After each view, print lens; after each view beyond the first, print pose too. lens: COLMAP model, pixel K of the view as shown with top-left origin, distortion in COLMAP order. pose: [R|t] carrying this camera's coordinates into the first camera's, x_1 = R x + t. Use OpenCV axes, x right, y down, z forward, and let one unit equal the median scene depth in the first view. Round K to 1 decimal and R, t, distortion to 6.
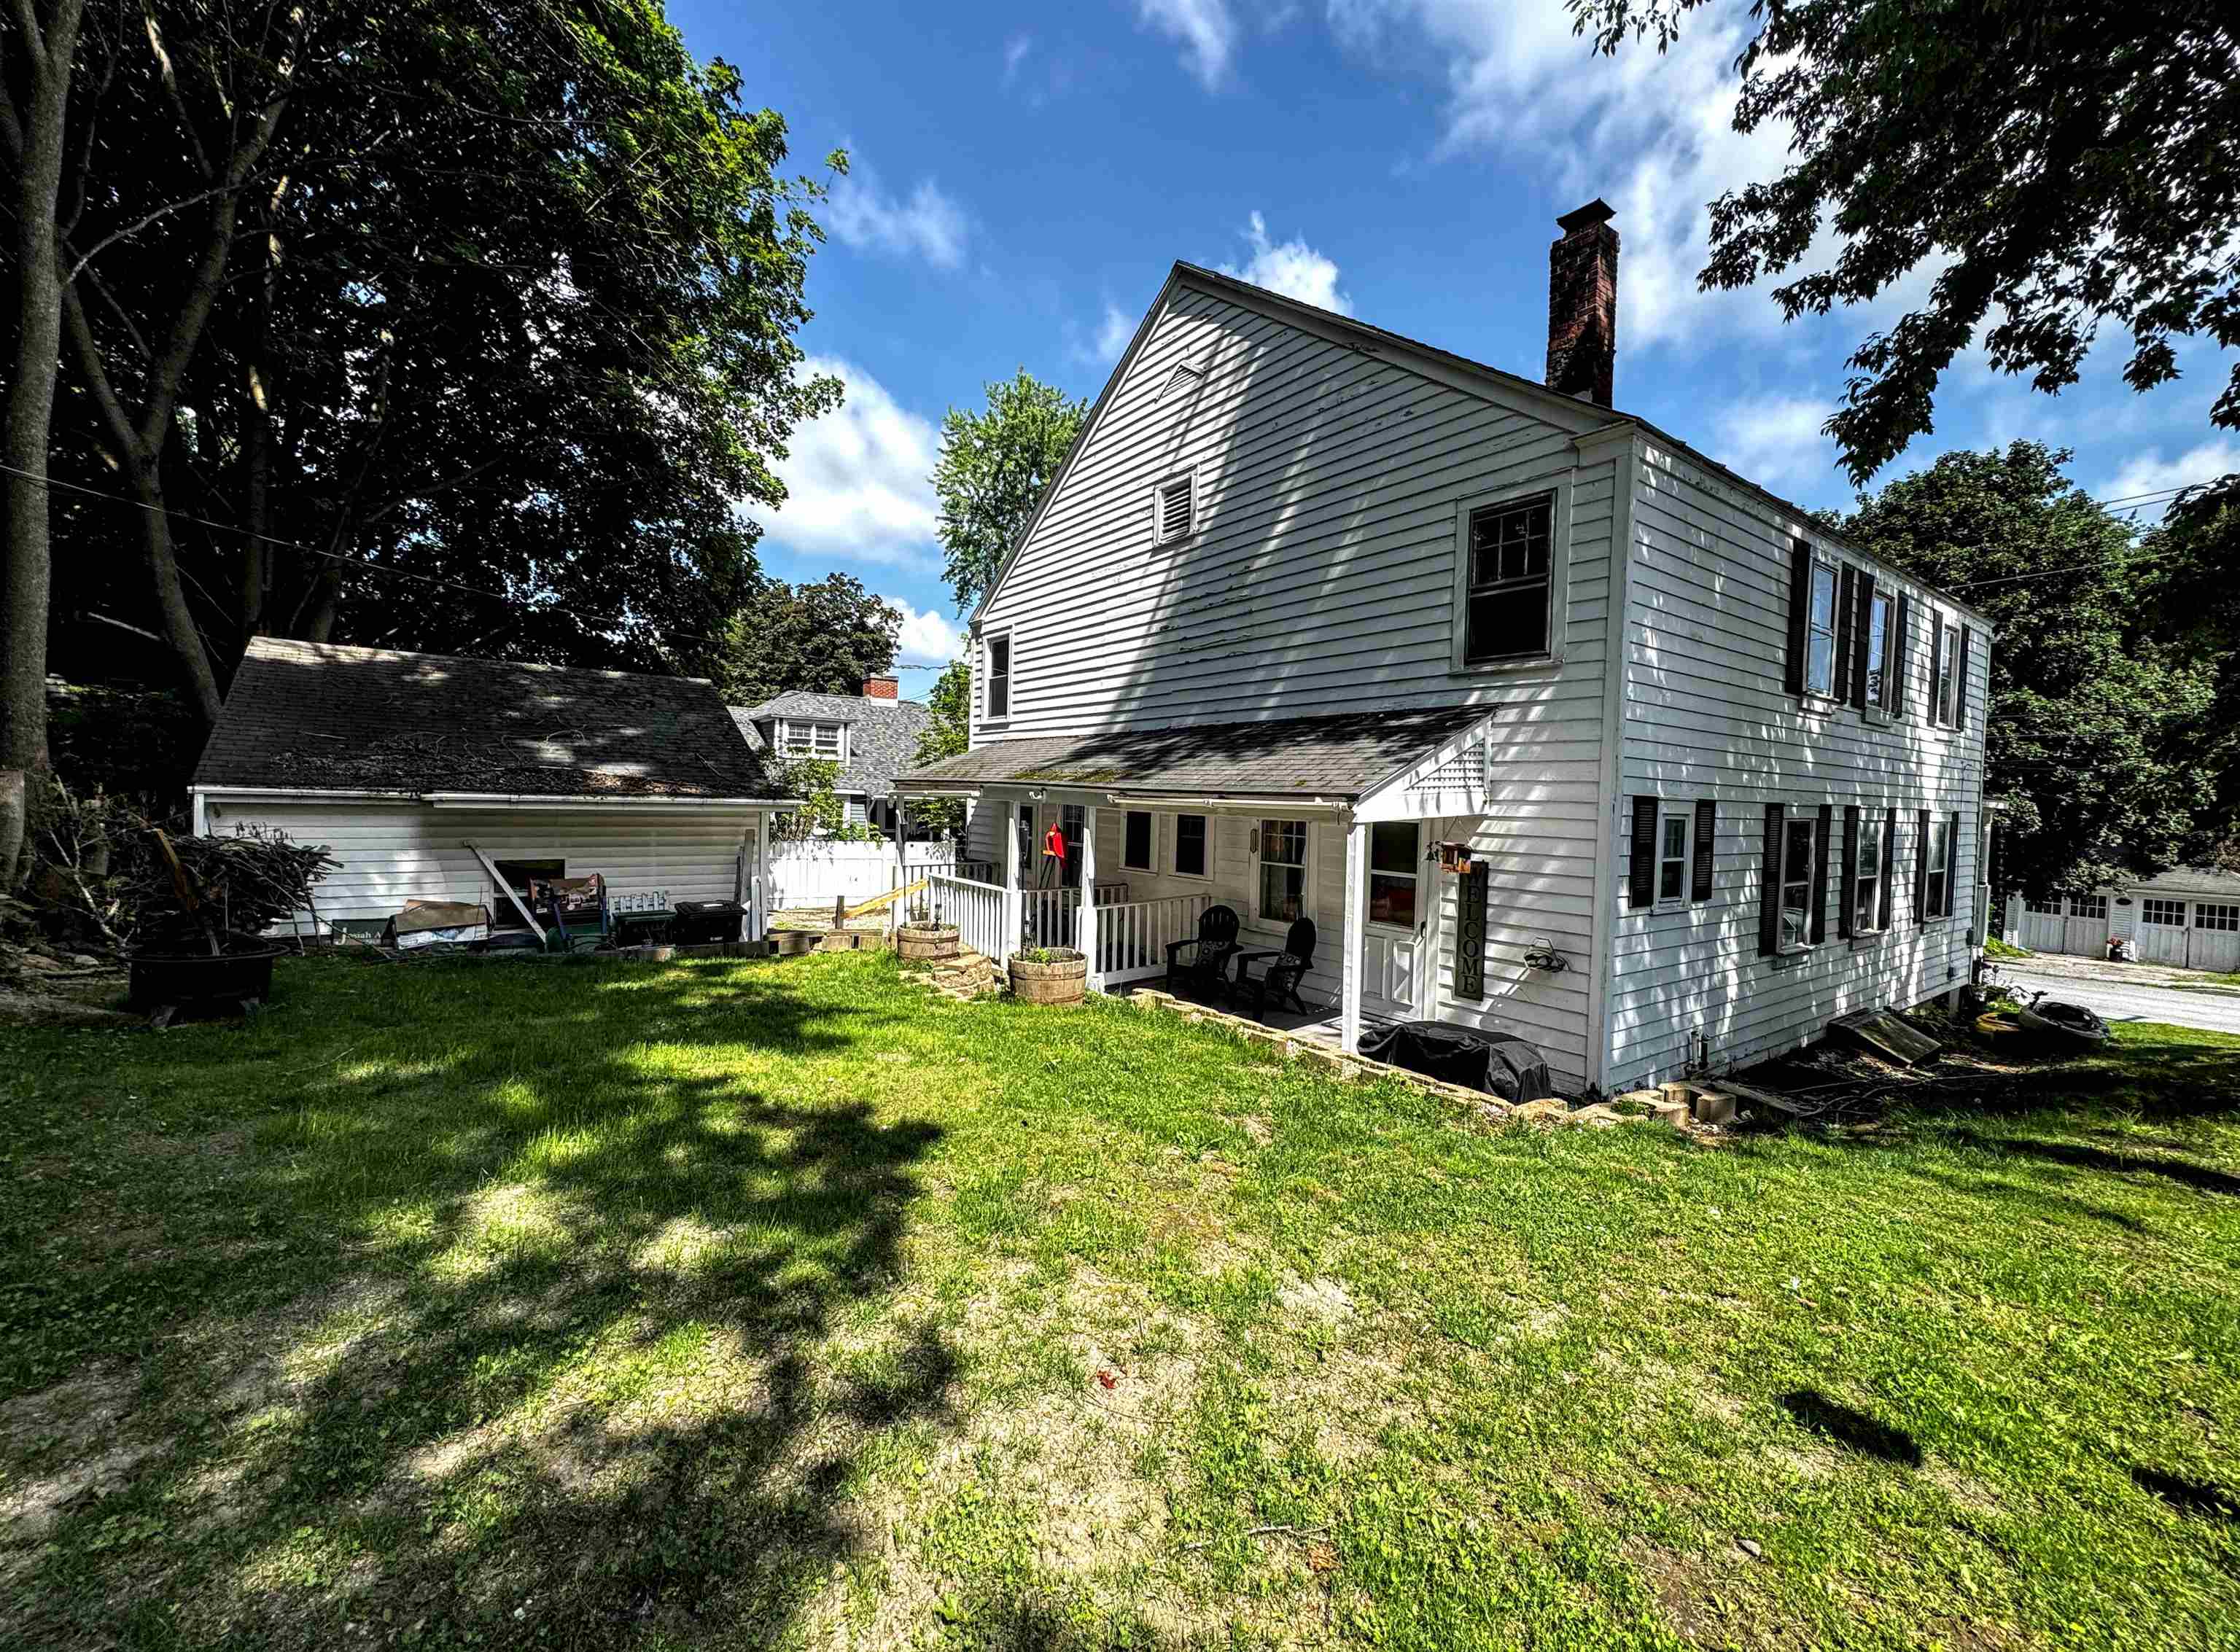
lens RADIAL K [[920.0, 0, 1117.7], [0, 920.0, 828.2], [0, 0, 1]] dist [-0.000316, -0.000857]
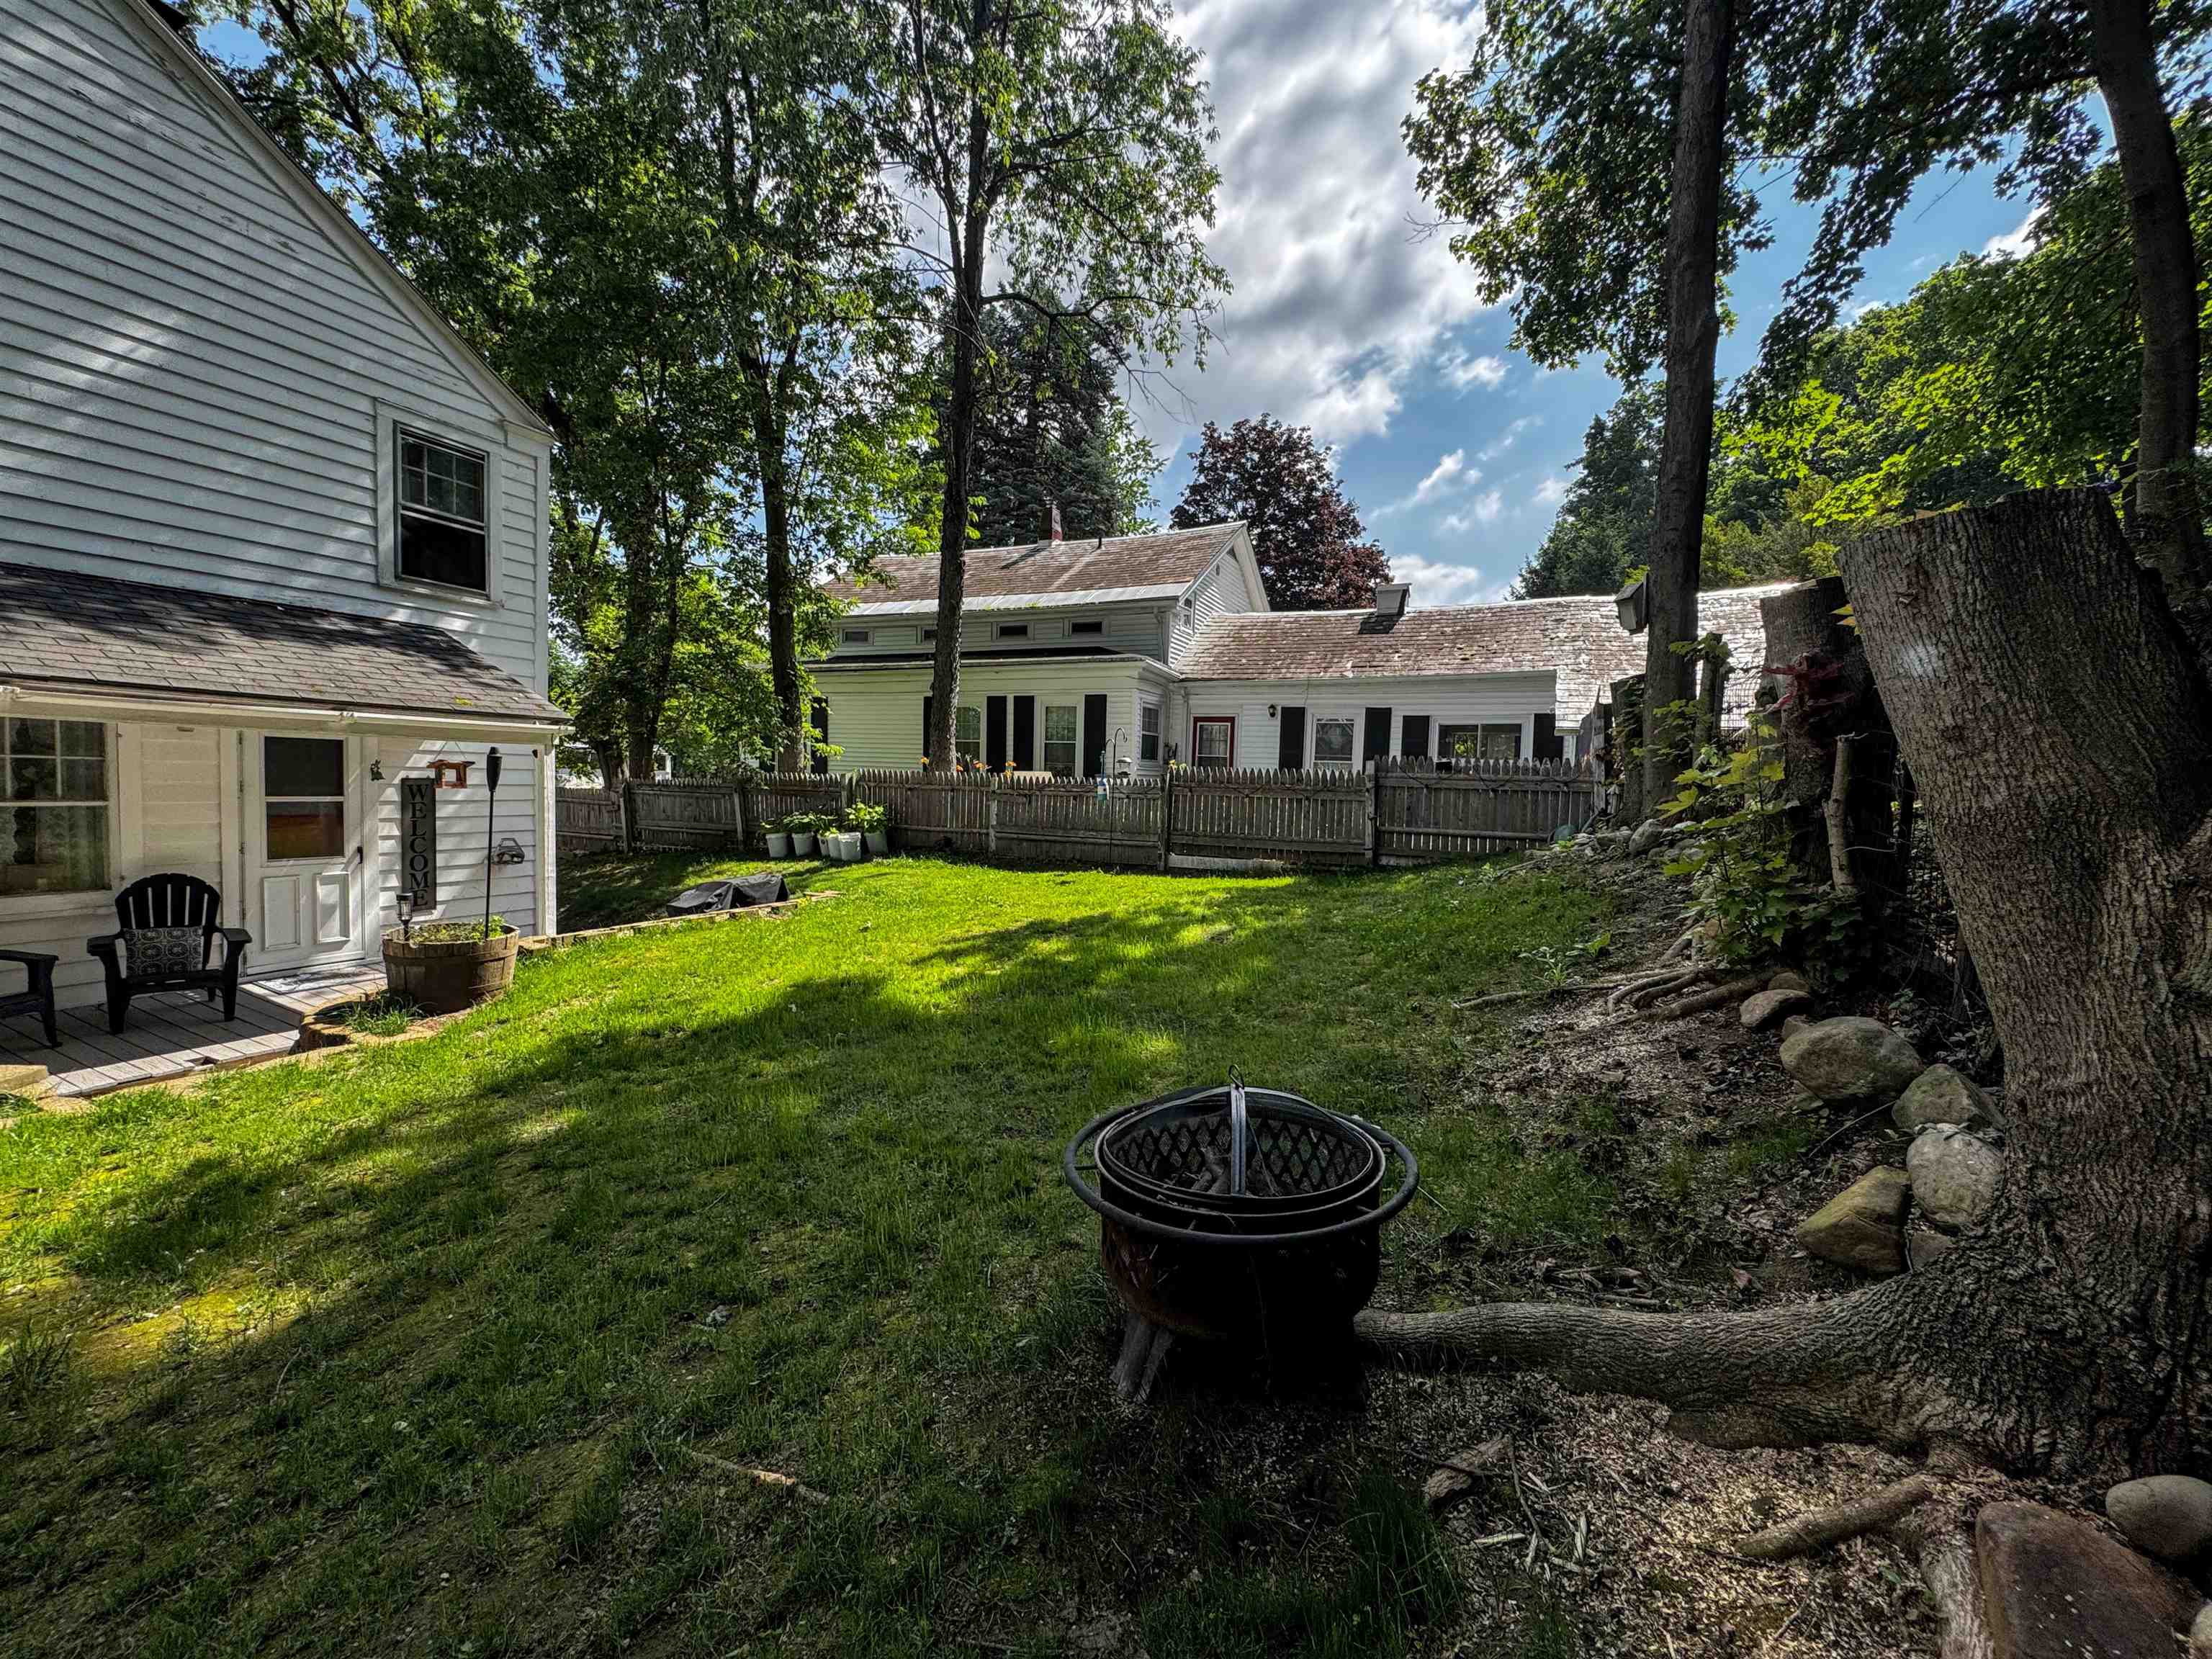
lens RADIAL K [[883.2, 0, 1101.2], [0, 883.2, 833.1], [0, 0, 1]] dist [-0.000034, -0.000102]
pose [[-0.487646, -0.099667, 0.867334, -0.684146], [-0.019746, 0.994467, 0.103175, -0.015876], [-0.872818, 0.033187, -0.486916, 0.657419]]
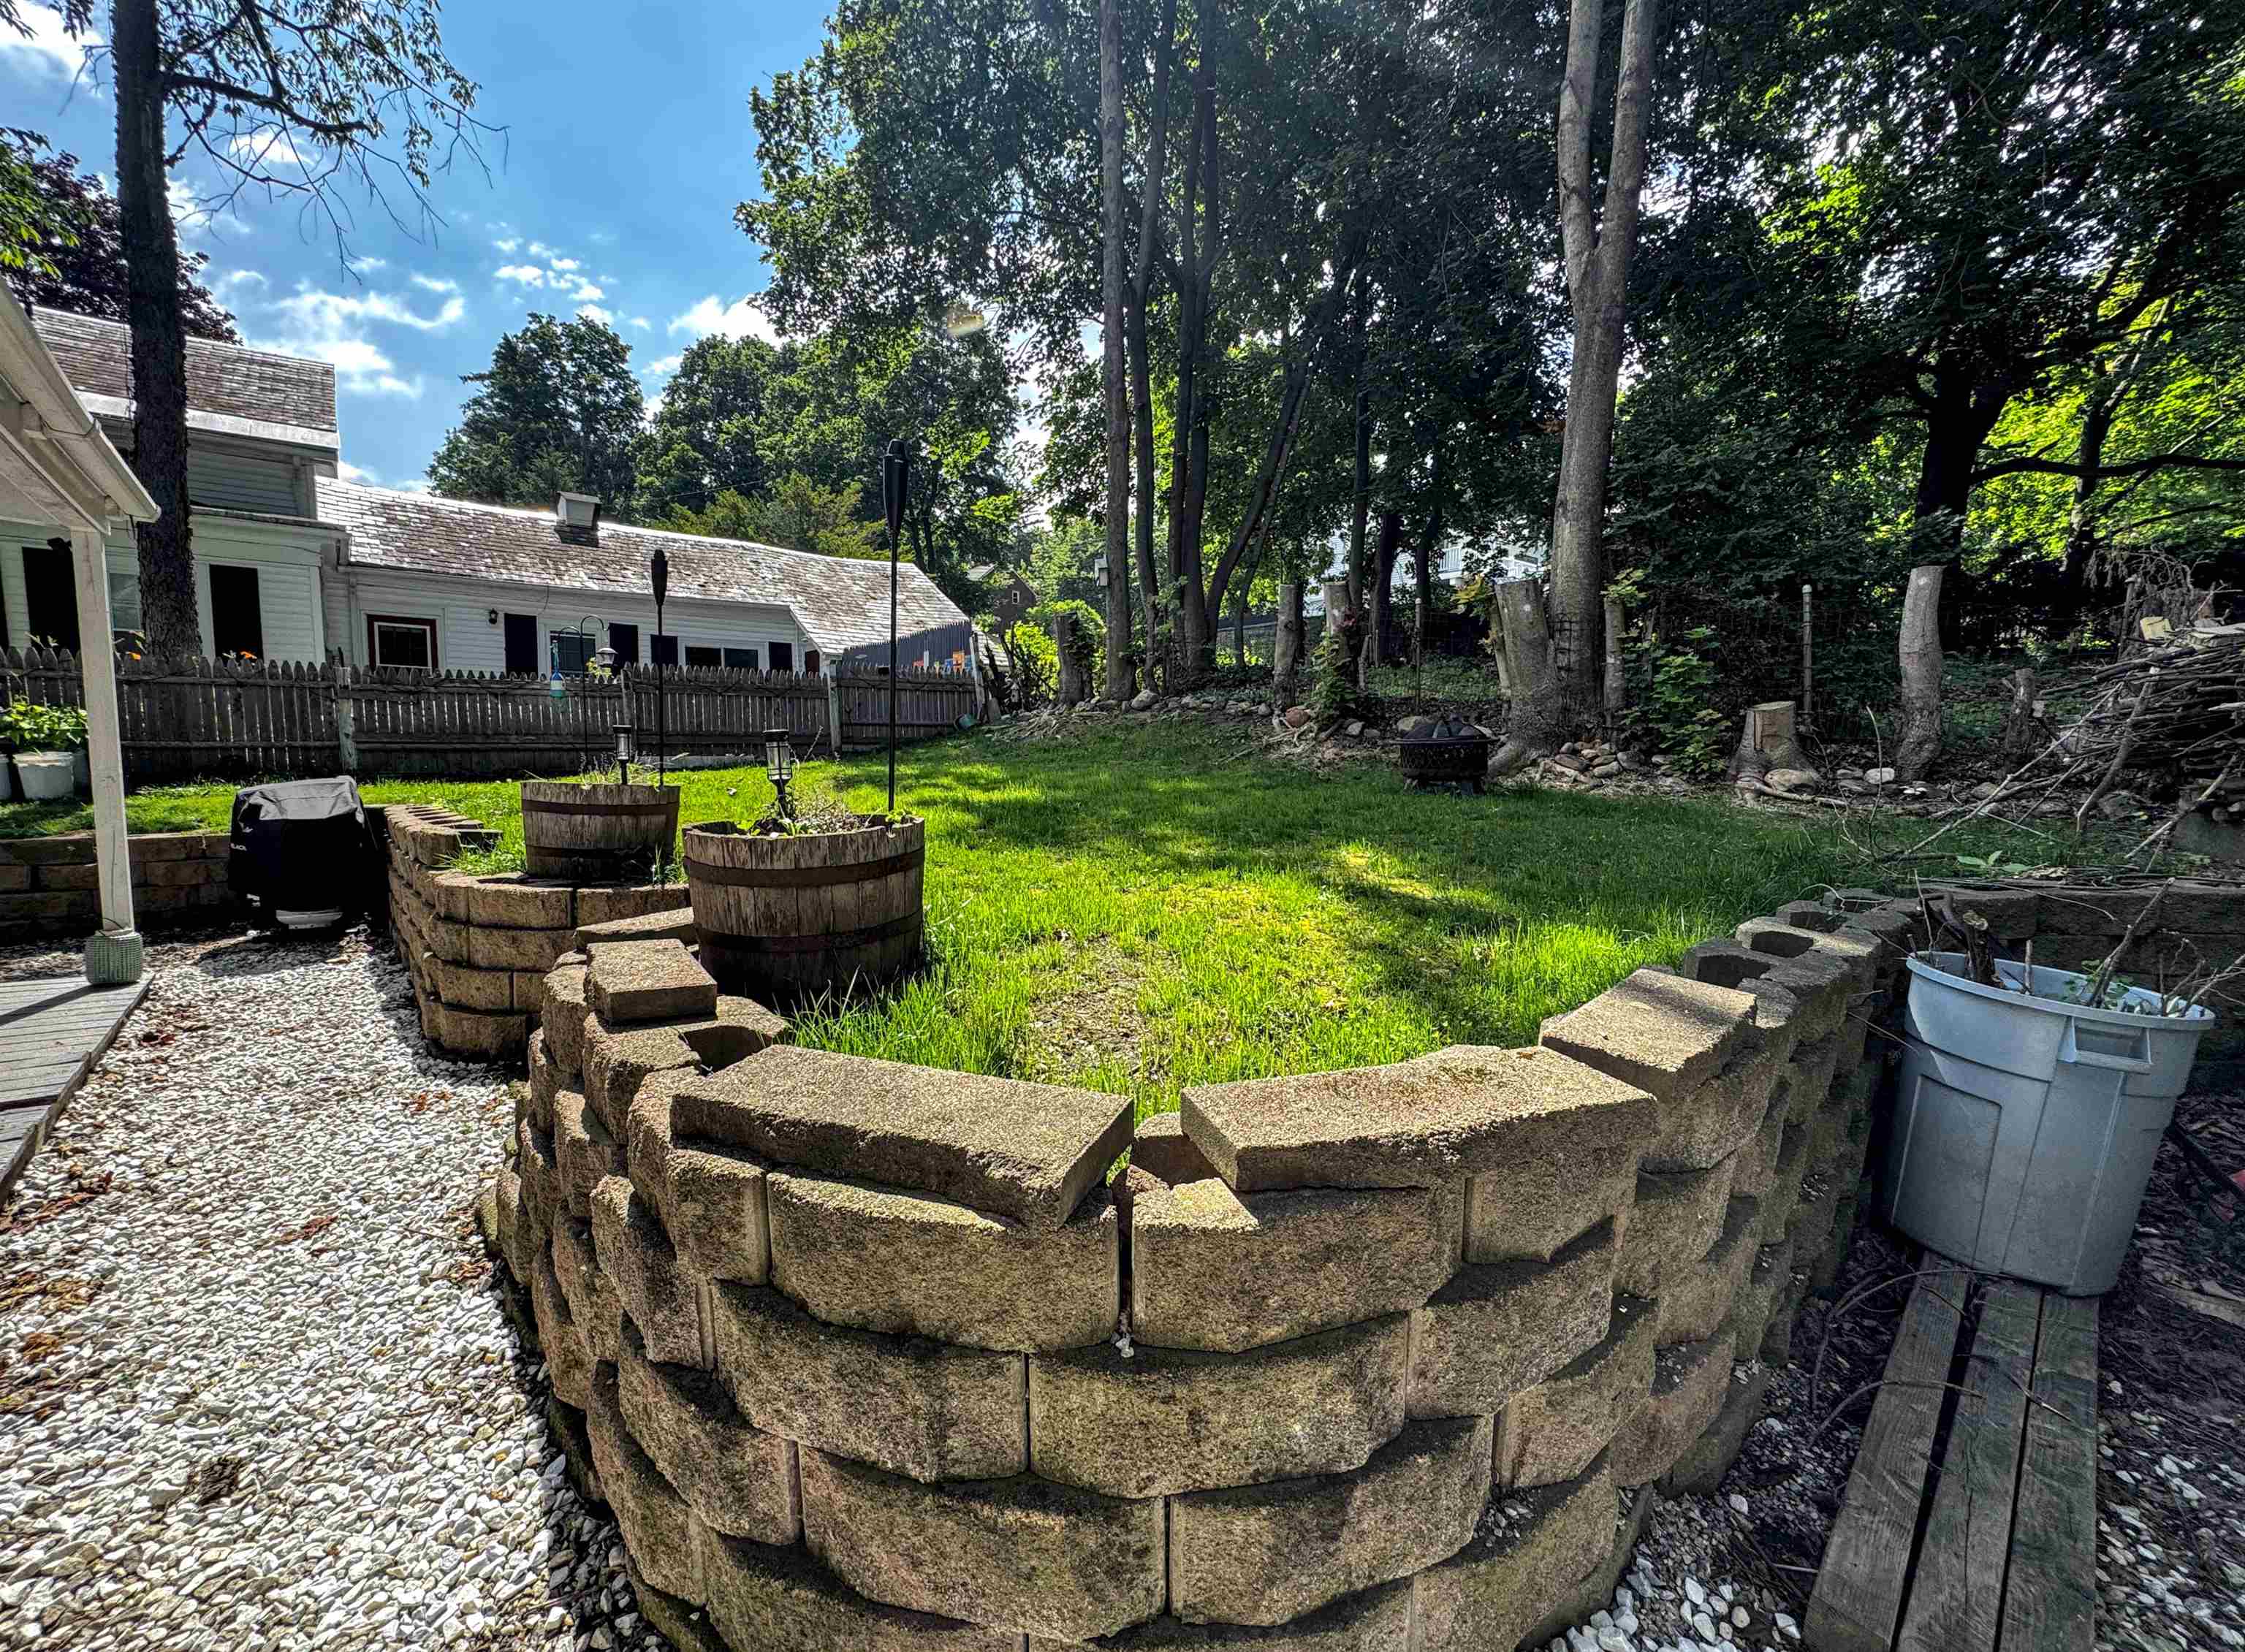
lens RADIAL K [[922.0, 0, 1120.2], [0, 922.0, 828.2], [0, 0, 1]] dist [-0.000316, -0.000857]
pose [[-0.995725, -0.020713, -0.090016, -0.256998], [-0.030452, 0.993662, 0.108207, 0.070243], [0.087204, 0.110485, -0.990045, 1.174864]]
